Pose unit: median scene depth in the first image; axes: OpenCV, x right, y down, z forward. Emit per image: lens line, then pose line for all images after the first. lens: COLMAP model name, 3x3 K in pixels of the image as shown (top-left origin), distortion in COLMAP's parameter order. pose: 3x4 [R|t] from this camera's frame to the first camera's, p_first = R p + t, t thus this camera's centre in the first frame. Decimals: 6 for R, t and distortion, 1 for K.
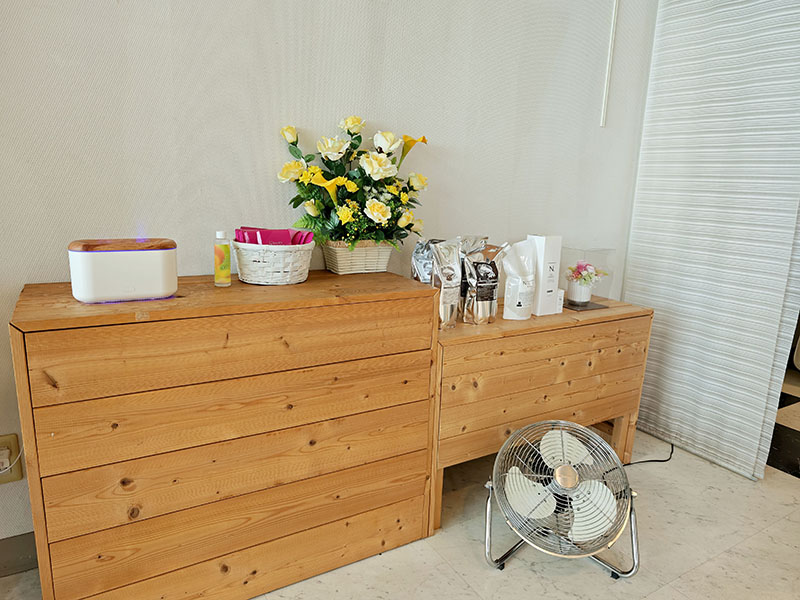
lens RADIAL K [[545.6, 0, 400.0], [0, 545.6, 300.0], [0, 0, 1]] dist [0.000010, -0.001049]
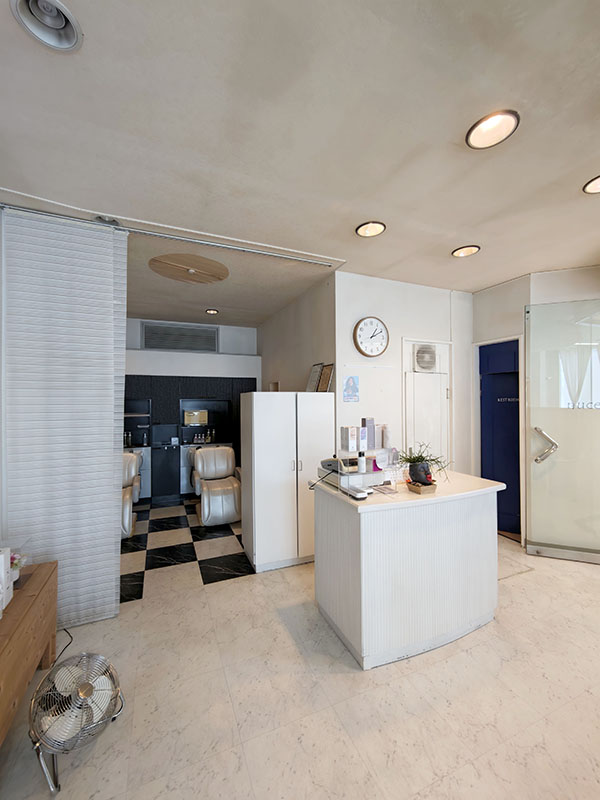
lens RADIAL K [[326.9, 0, 299.3], [0, 326.9, 403.5], [0, 0, 1]] dist [-0.000785, 0.000019]
pose [[0.148716, -0.041260, 0.988019, -0.475372], [0.226993, 0.973875, 0.006502, -0.336810], [-0.962475, 0.223307, 0.154196, -0.006040]]
